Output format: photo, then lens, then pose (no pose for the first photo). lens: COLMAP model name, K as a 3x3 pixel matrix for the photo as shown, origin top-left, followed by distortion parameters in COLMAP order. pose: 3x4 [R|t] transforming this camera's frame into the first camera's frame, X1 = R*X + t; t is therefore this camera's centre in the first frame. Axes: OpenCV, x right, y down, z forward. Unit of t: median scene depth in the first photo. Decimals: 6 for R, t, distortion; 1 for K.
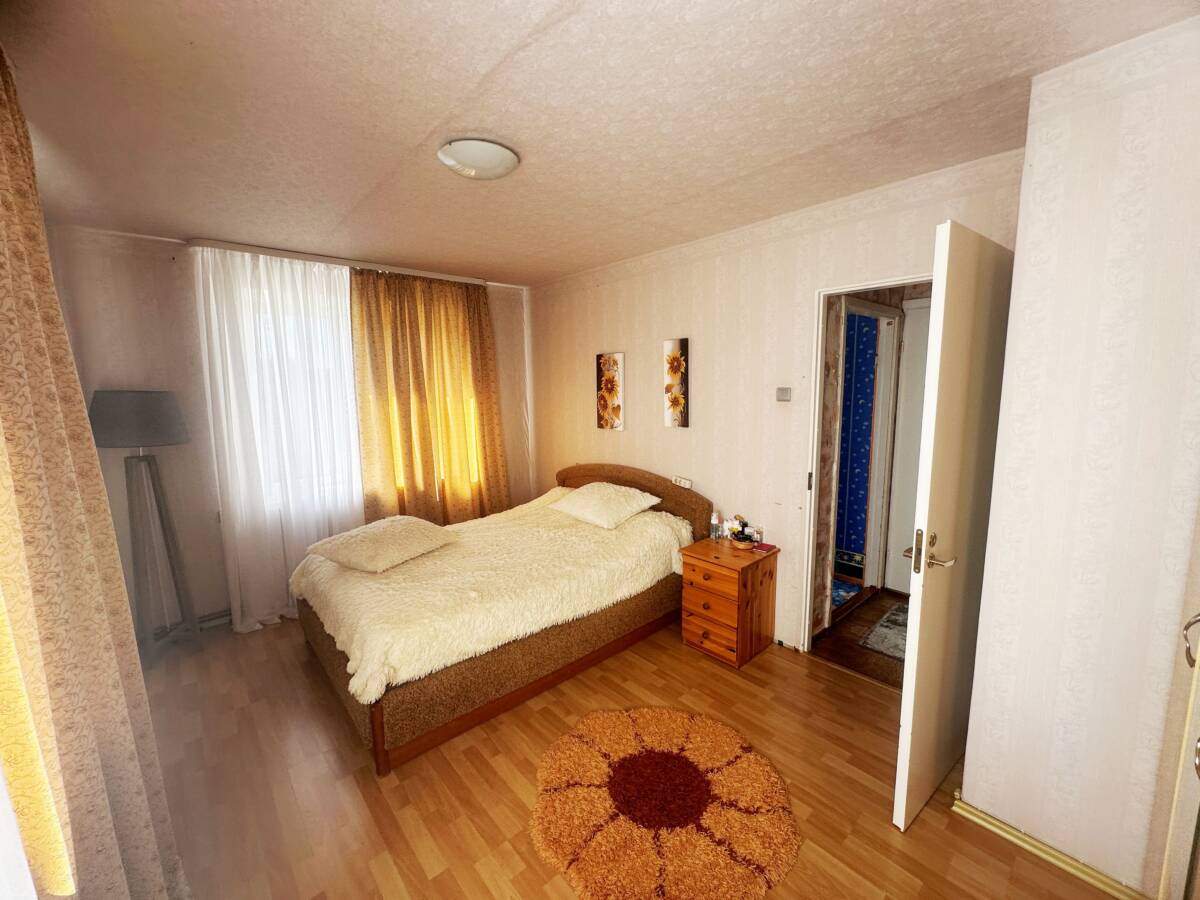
lens RADIAL K [[486.8, 0, 595.1], [0, 486.8, 455.8], [0, 0, 1]] dist [0.000441, 0.000157]
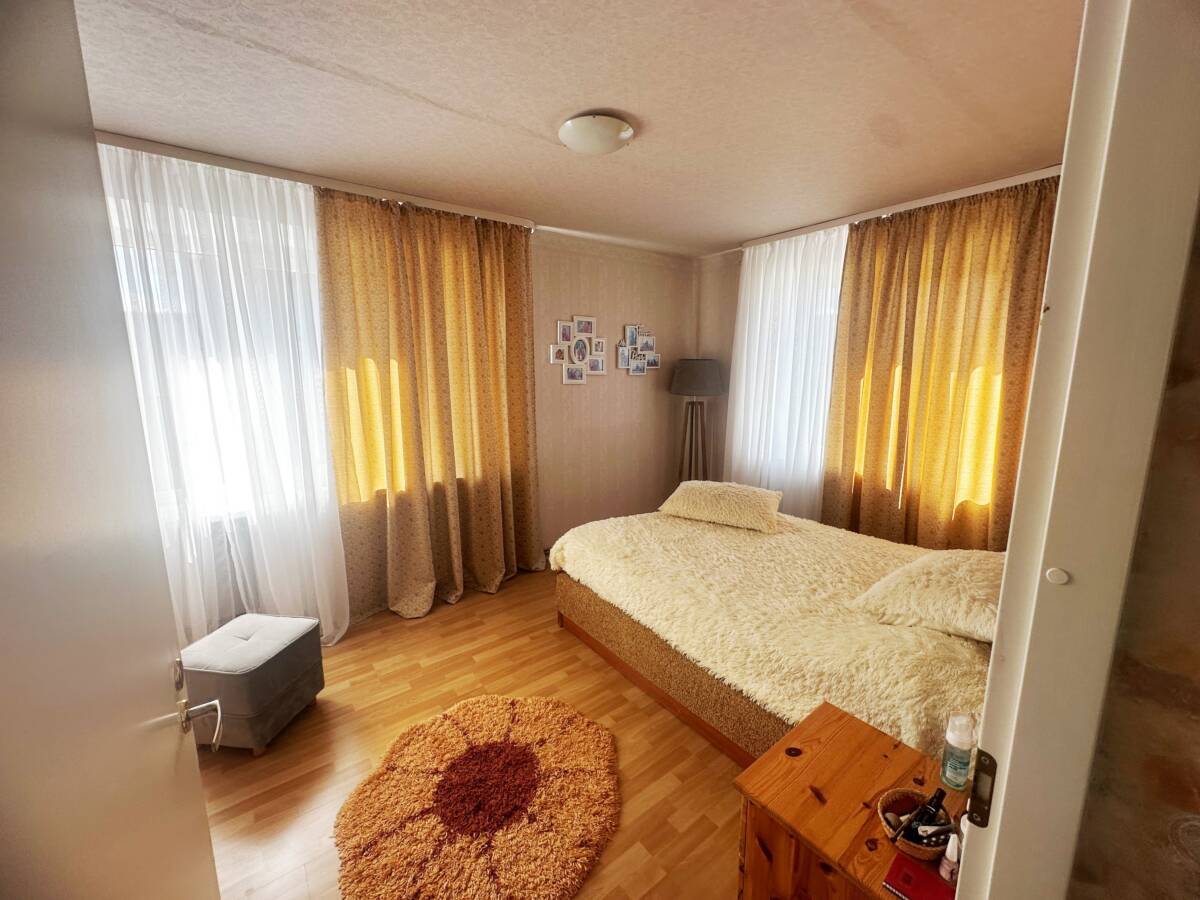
lens RADIAL K [[477.9, 0, 601.7], [0, 477.9, 451.9], [0, 0, 1]] dist [-0.001180, 0.000476]
pose [[-0.065185, 0.198187, -0.977994, 0.450483], [-0.142522, 0.968182, 0.205698, -0.081996], [0.987643, 0.152794, -0.034865, 0.579670]]
